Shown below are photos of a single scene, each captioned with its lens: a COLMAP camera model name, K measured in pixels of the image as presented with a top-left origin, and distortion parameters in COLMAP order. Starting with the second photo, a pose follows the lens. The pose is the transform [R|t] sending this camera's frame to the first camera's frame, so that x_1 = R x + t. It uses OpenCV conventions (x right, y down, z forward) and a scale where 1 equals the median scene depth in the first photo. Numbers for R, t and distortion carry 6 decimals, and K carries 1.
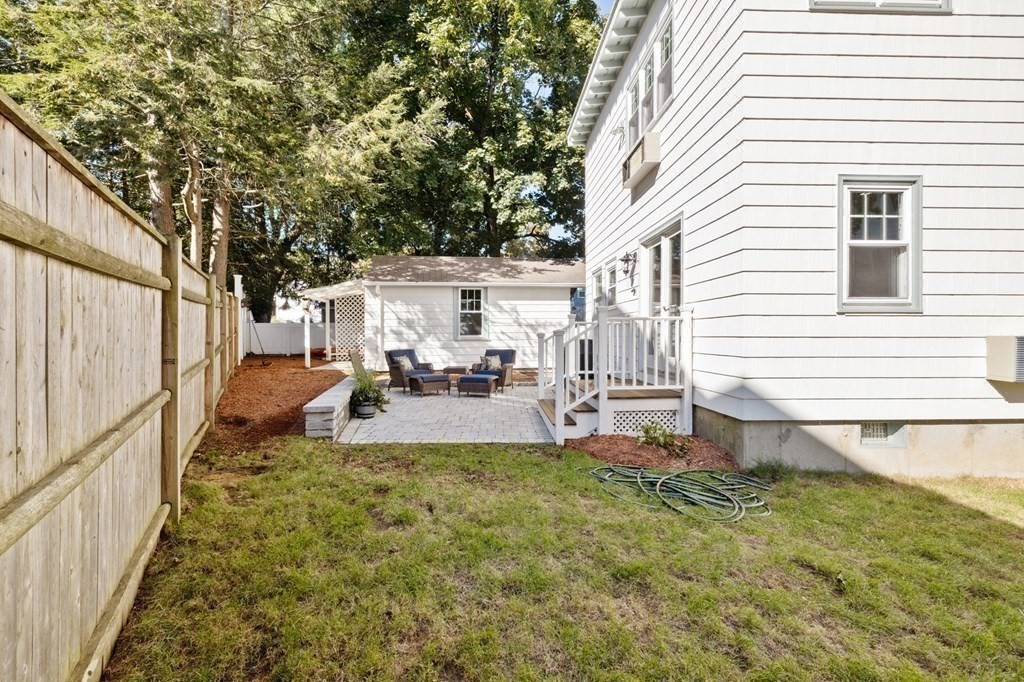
lens RADIAL K [[433.5, 0, 513.1], [0, 433.5, 338.1], [0, 0, 1]] dist [0.001890, -0.000869]
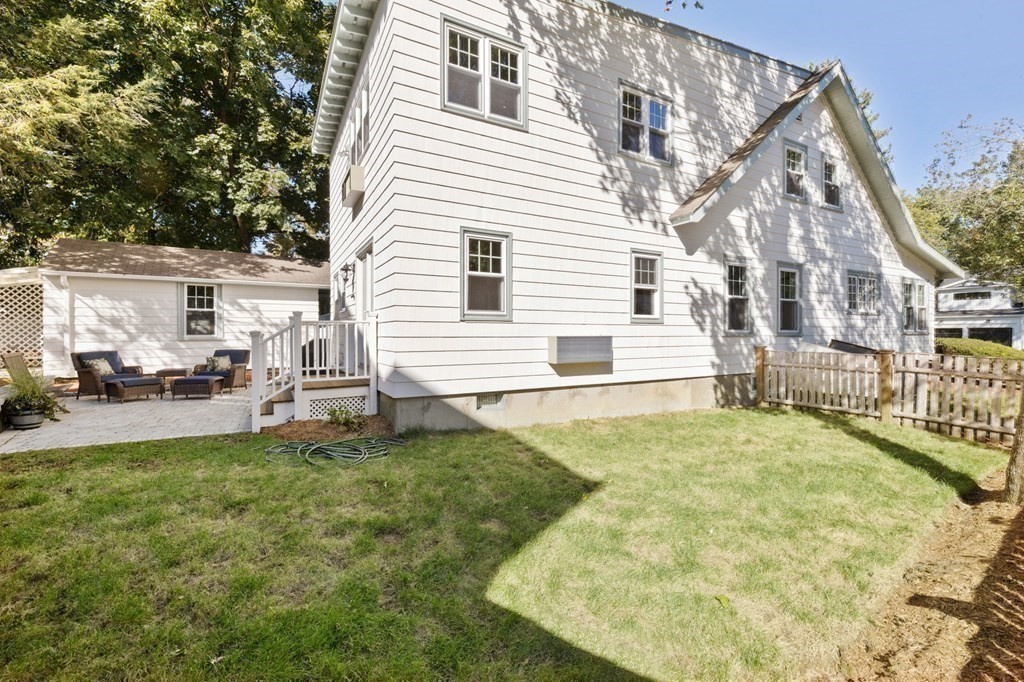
lens RADIAL K [[433.5, 0, 509.1], [0, 433.5, 336.1], [0, 0, 1]] dist [0.001890, -0.000869]
pose [[0.895513, -0.002391, 0.445030, 0.103687], [0.003129, 0.999995, -0.000923, -0.001592], [-0.445025, 0.002219, 0.895515, -0.162667]]
